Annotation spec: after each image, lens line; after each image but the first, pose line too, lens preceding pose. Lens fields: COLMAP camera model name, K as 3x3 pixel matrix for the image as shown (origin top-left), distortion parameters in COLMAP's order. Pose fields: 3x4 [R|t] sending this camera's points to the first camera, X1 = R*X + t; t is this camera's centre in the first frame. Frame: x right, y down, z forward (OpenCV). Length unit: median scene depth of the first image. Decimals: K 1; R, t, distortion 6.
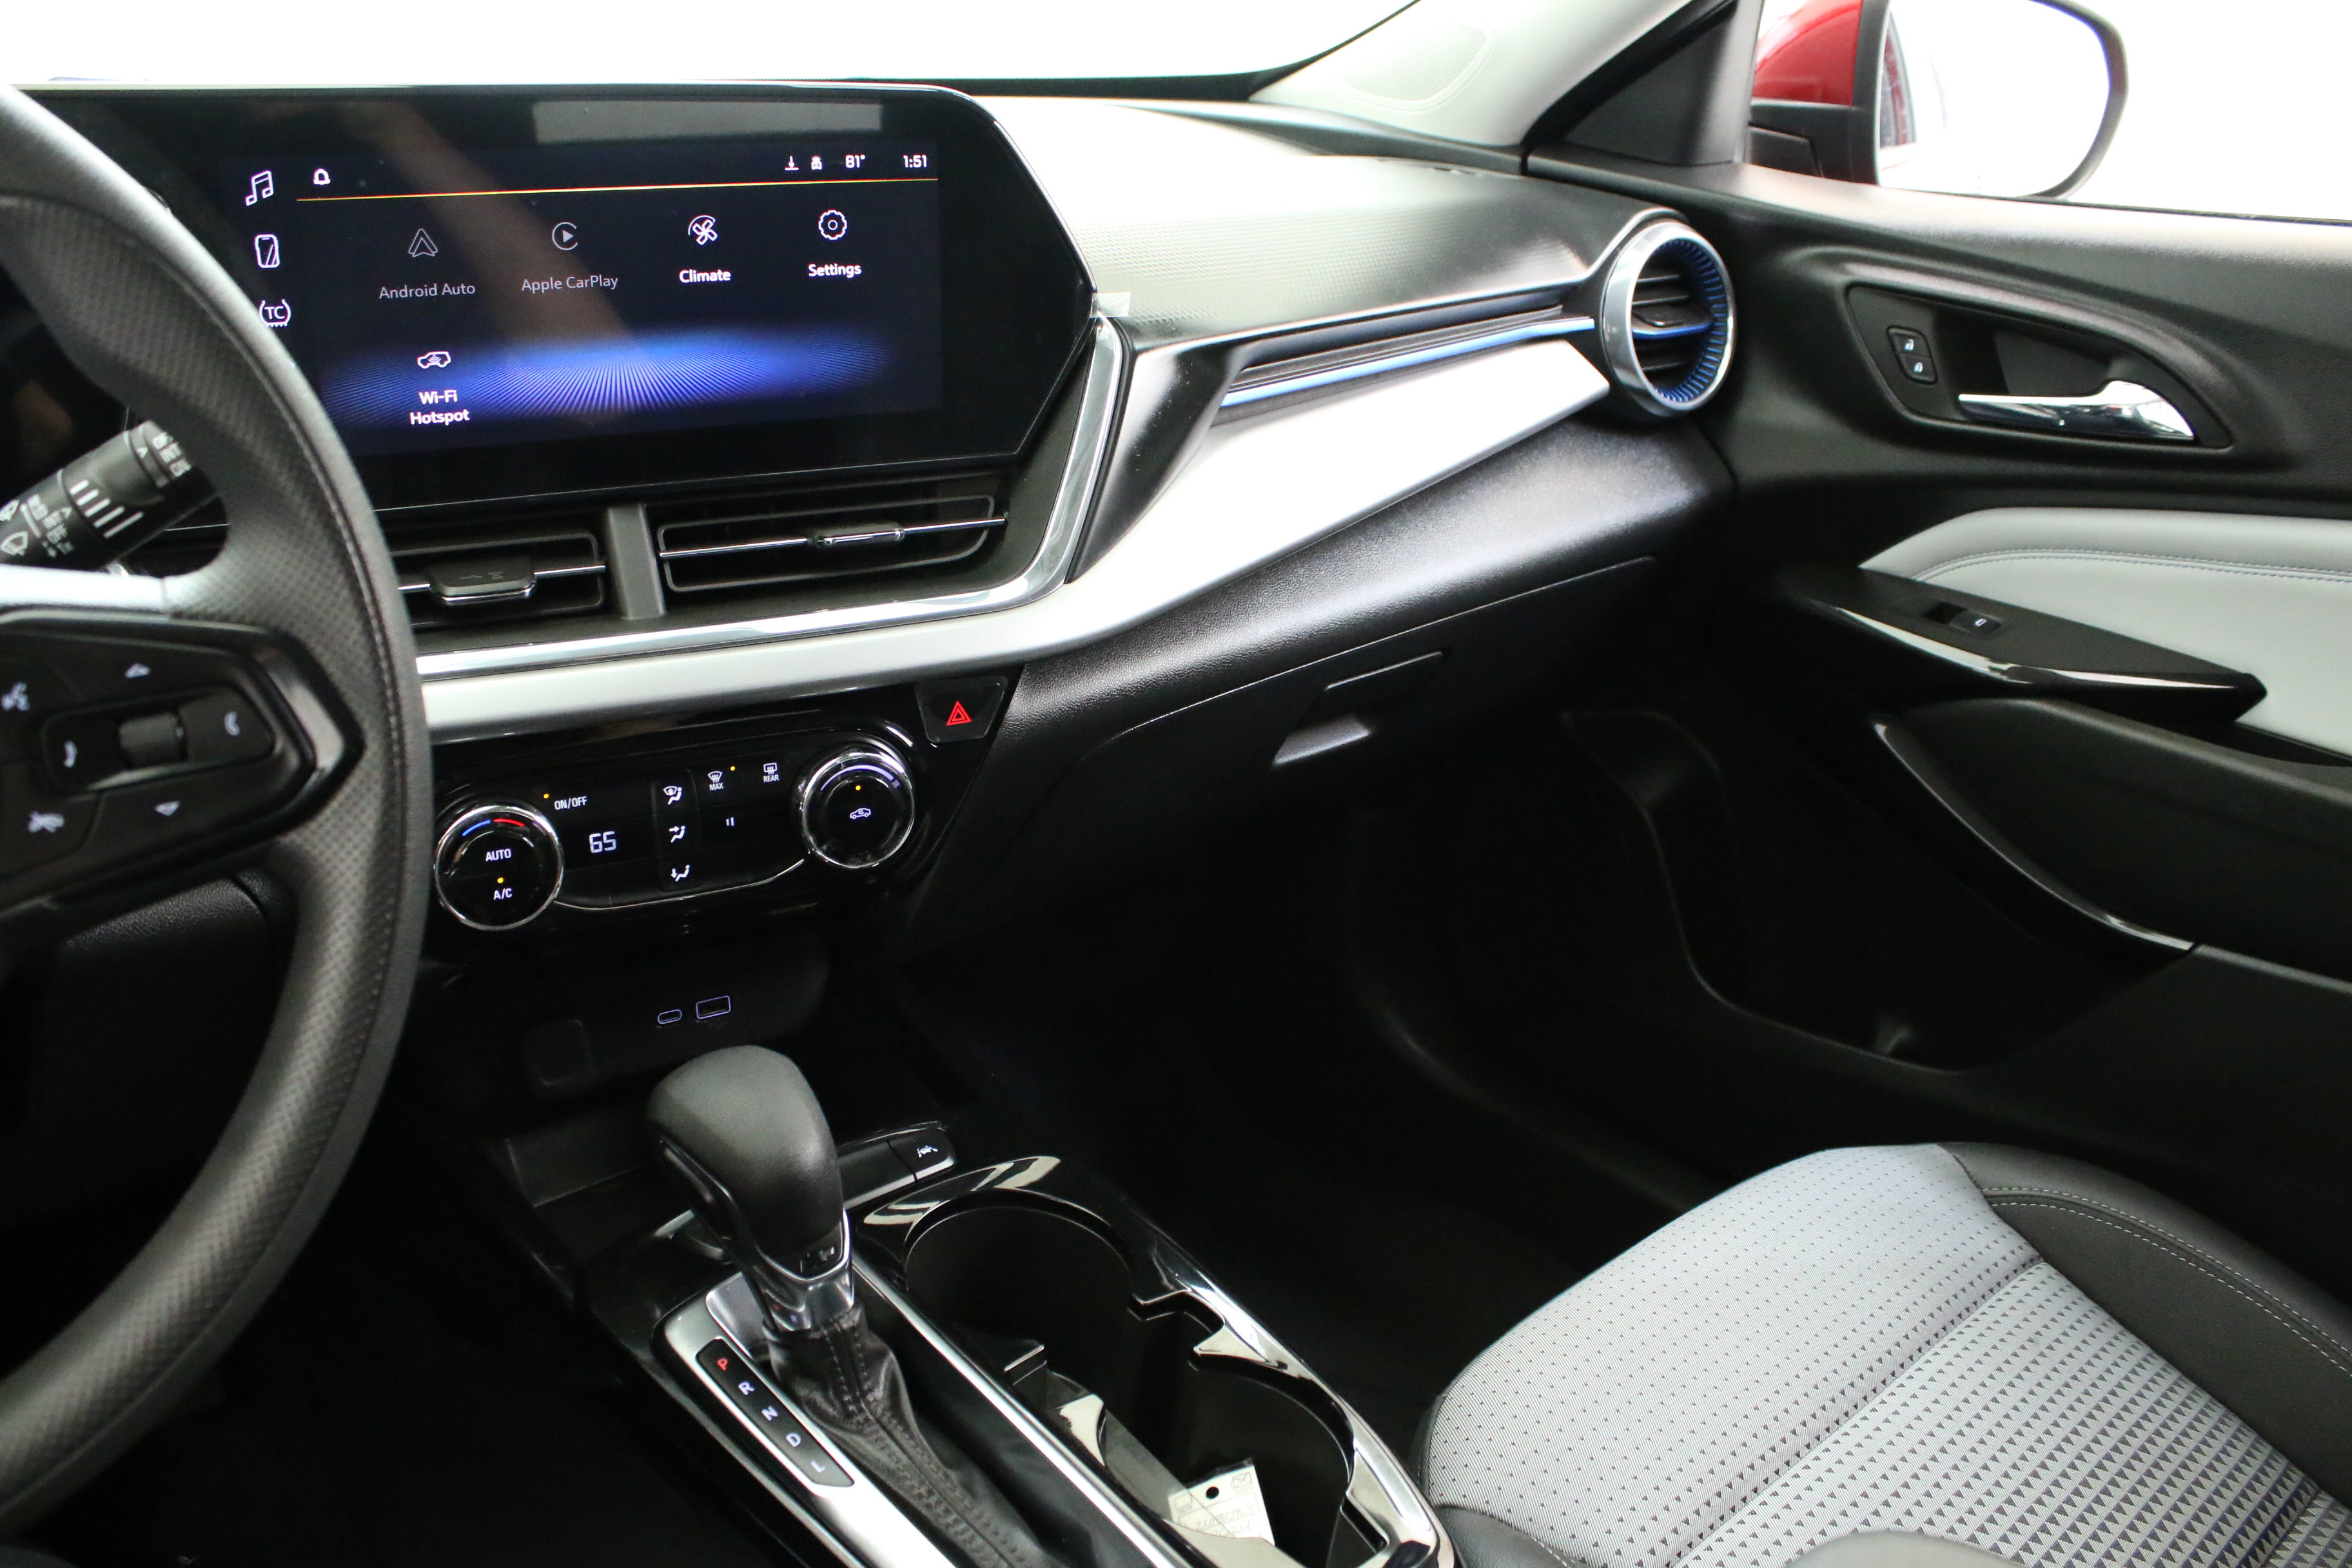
lens RADIAL K [[1922.6, 0, 1172.5], [0, 1922.6, 753.9], [0, 0, 1]] dist [-0.167175, 0.142414]
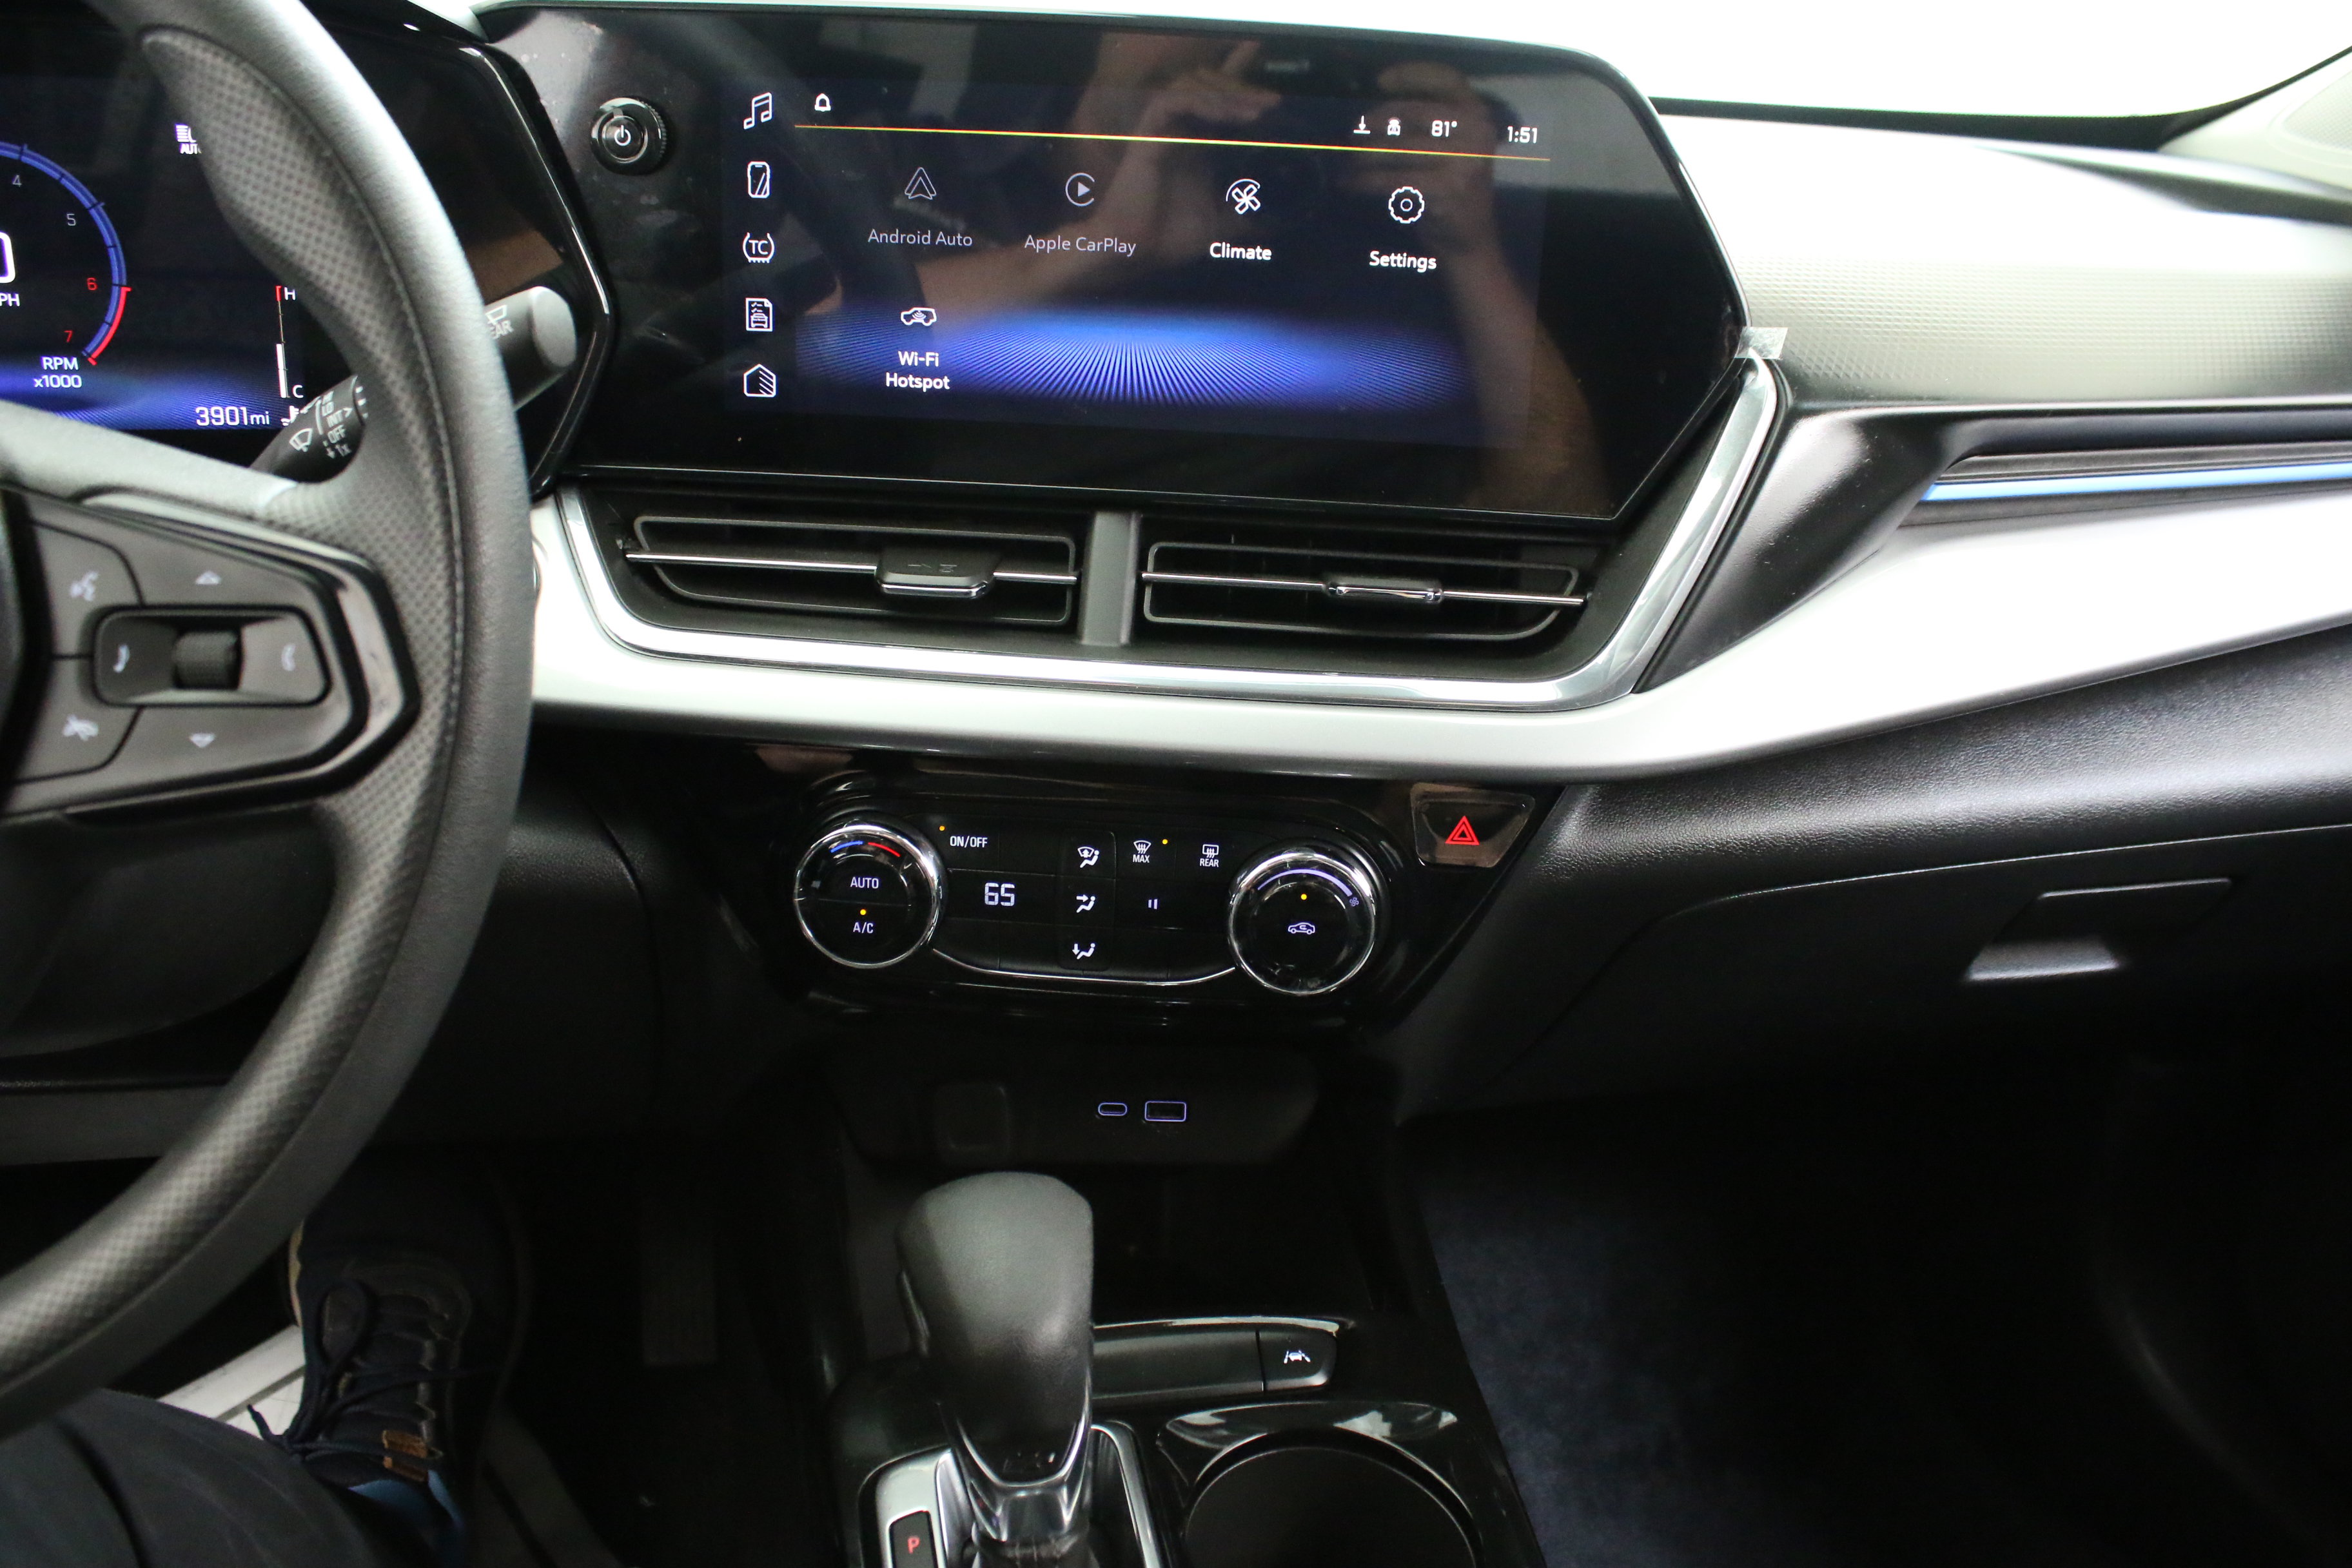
lens RADIAL K [[1922.6, 0, 1172.5], [0, 1922.6, 753.9], [0, 0, 1]] dist [-0.167175, 0.142414]
pose [[0.867831, 0.178149, -0.463824, 0.152500], [-0.198107, 0.980163, 0.005802, -0.035117], [0.455657, 0.086852, 0.885908, 0.260788]]
